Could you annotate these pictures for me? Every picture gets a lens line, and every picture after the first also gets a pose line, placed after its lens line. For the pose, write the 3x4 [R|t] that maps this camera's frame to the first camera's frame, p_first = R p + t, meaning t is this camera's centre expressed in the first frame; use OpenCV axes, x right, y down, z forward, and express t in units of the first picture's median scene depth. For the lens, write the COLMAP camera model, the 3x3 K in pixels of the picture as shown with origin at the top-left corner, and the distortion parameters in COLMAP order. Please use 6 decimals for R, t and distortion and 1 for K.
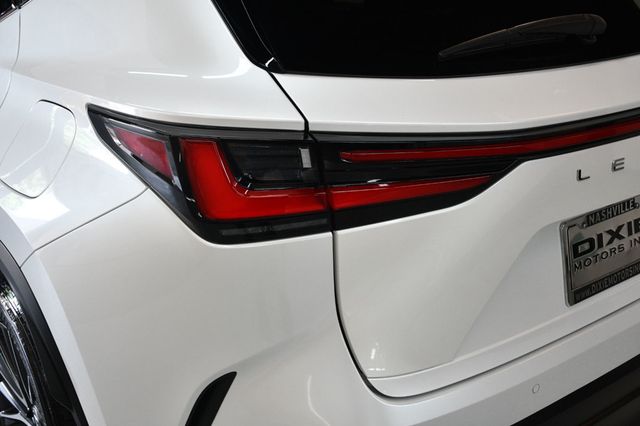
lens RADIAL K [[692.7, 0, 316.2], [0, 692.7, 215.3], [0, 0, 1]] dist [0.056165, 0.000000]
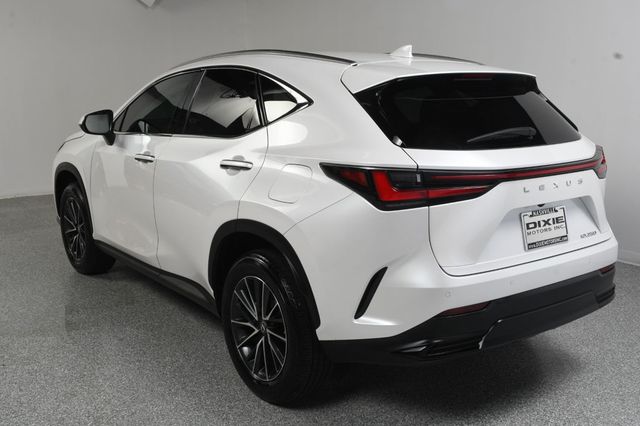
lens RADIAL K [[717.8, 0, 321.9], [0, 717.8, 211.3], [0, 0, 1]] dist [0.006247, 0.000000]
pose [[0.999977, 0.004563, -0.004996, -0.335395], [-0.005316, 0.986642, -0.162814, 0.445599], [0.004187, 0.162837, 0.986644, -1.530739]]
